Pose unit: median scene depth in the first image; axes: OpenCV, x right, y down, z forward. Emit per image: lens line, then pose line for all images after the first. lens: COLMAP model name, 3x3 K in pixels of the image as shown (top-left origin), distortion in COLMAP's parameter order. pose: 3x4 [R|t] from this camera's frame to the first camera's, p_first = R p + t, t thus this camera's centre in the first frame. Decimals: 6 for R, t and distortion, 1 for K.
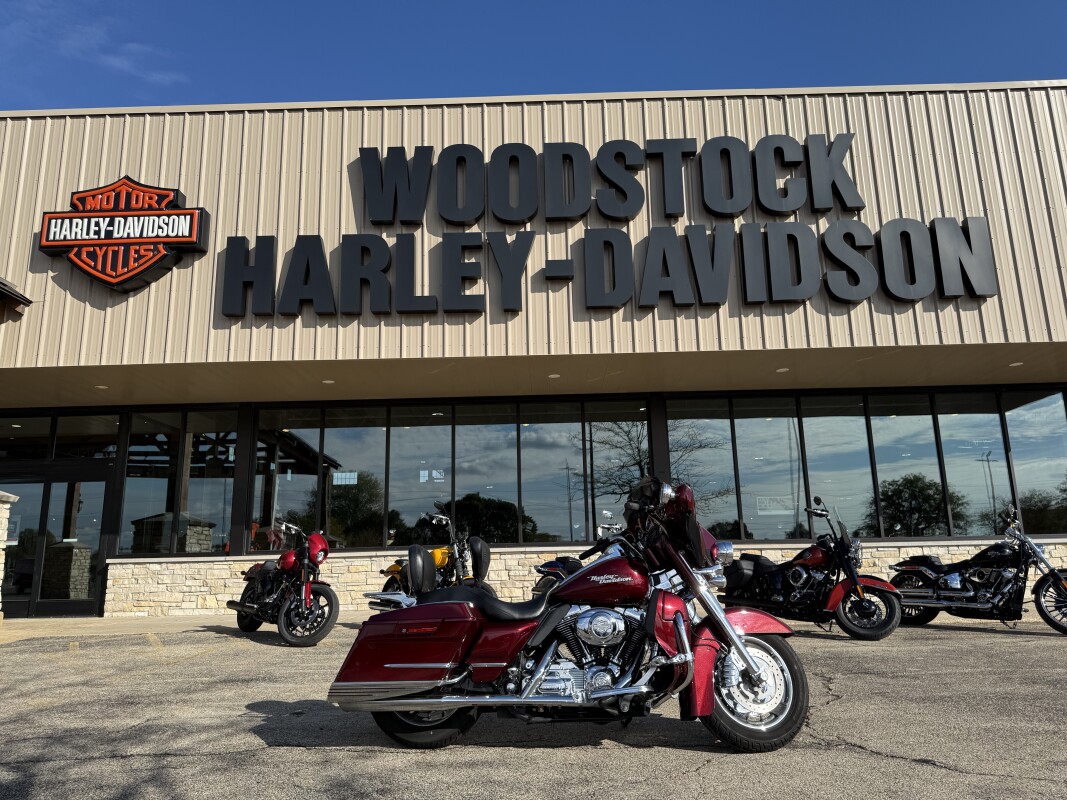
lens RADIAL K [[759.3, 0, 544.4], [0, 759.3, 409.4], [0, 0, 1]] dist [0.060743, -0.050298]
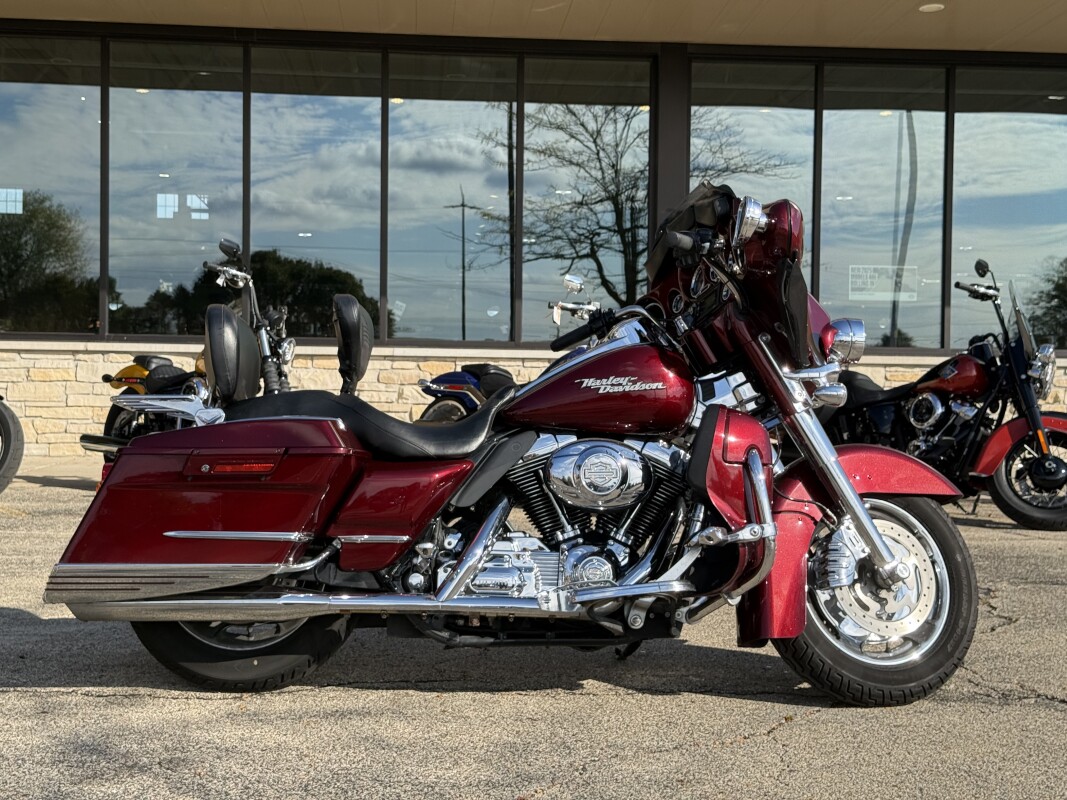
lens RADIAL K [[1464.0, 0, 529.8], [0, 1464.0, 410.0], [0, 0, 1]] dist [0.201289, 0.000000]
pose [[0.993836, 0.037102, 0.104468, -0.074667], [-0.057284, 0.978649, 0.197393, 0.049112], [-0.094914, -0.202161, 0.974742, 0.047254]]
